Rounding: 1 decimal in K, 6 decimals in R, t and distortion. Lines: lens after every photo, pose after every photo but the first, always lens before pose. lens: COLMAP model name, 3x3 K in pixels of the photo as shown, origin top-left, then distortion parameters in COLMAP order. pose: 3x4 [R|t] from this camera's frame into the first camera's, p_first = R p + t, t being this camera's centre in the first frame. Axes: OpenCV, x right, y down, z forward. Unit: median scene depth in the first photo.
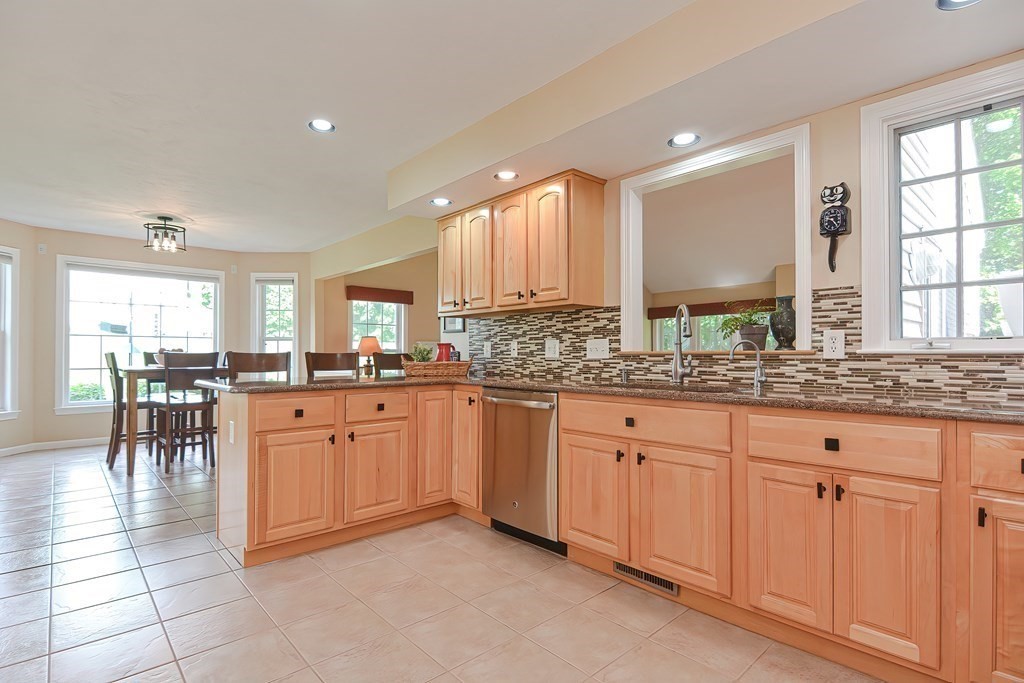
lens RADIAL K [[497.0, 0, 511.7], [0, 497.0, 348.0], [0, 0, 1]] dist [0.010483, -0.015804]
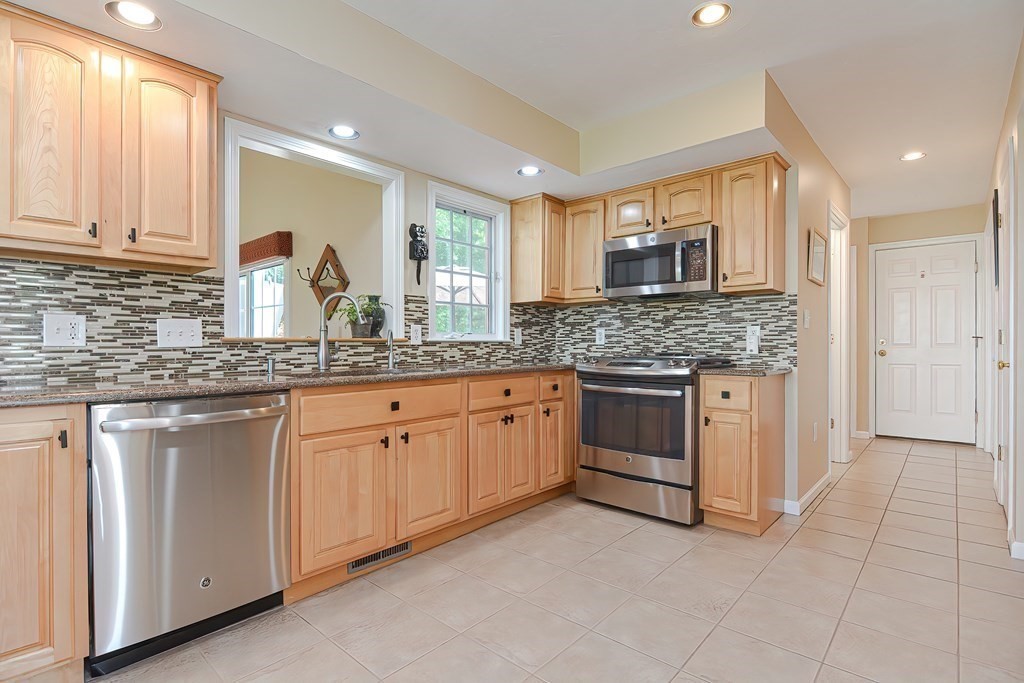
lens RADIAL K [[492.2, 0, 505.7], [0, 492.2, 345.8], [0, 0, 1]] dist [0.011989, -0.017658]
pose [[-0.090862, -0.005842, 0.995846, -0.713146], [-0.014191, 0.999889, 0.004570, 0.012911], [-0.995762, -0.013717, -0.090935, 0.771030]]
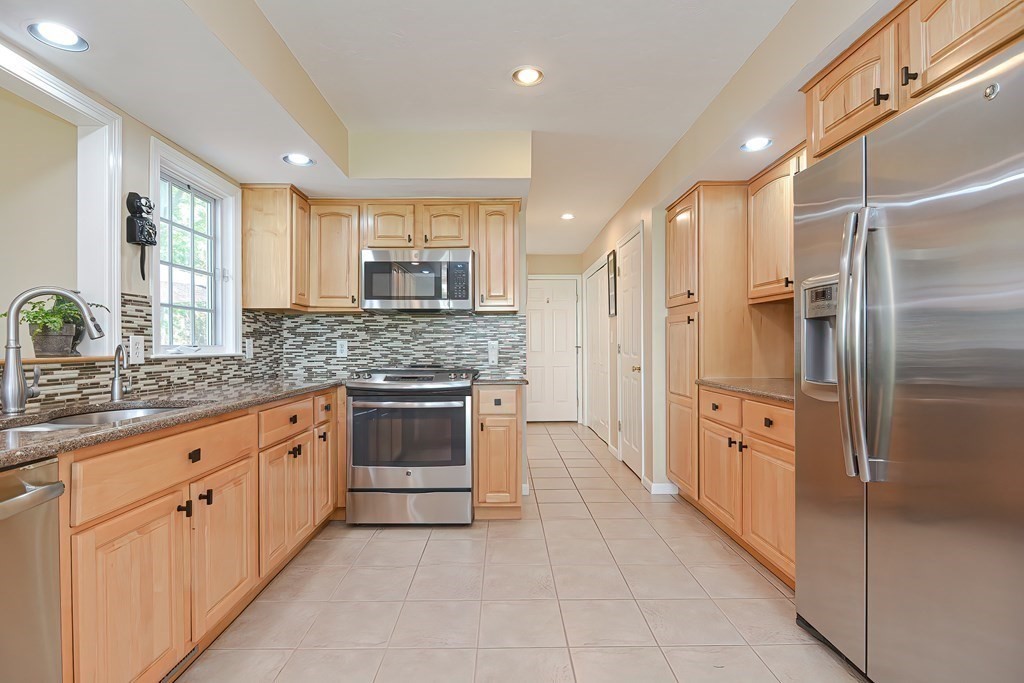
lens RADIAL K [[492.2, 0, 505.7], [0, 492.2, 345.8], [0, 0, 1]] dist [0.011989, -0.017658]
pose [[-0.739536, 0.001244, 0.673116, -0.529372], [-0.008609, 0.999899, -0.011307, -0.009525], [-0.673062, -0.014157, -0.739451, 1.098037]]
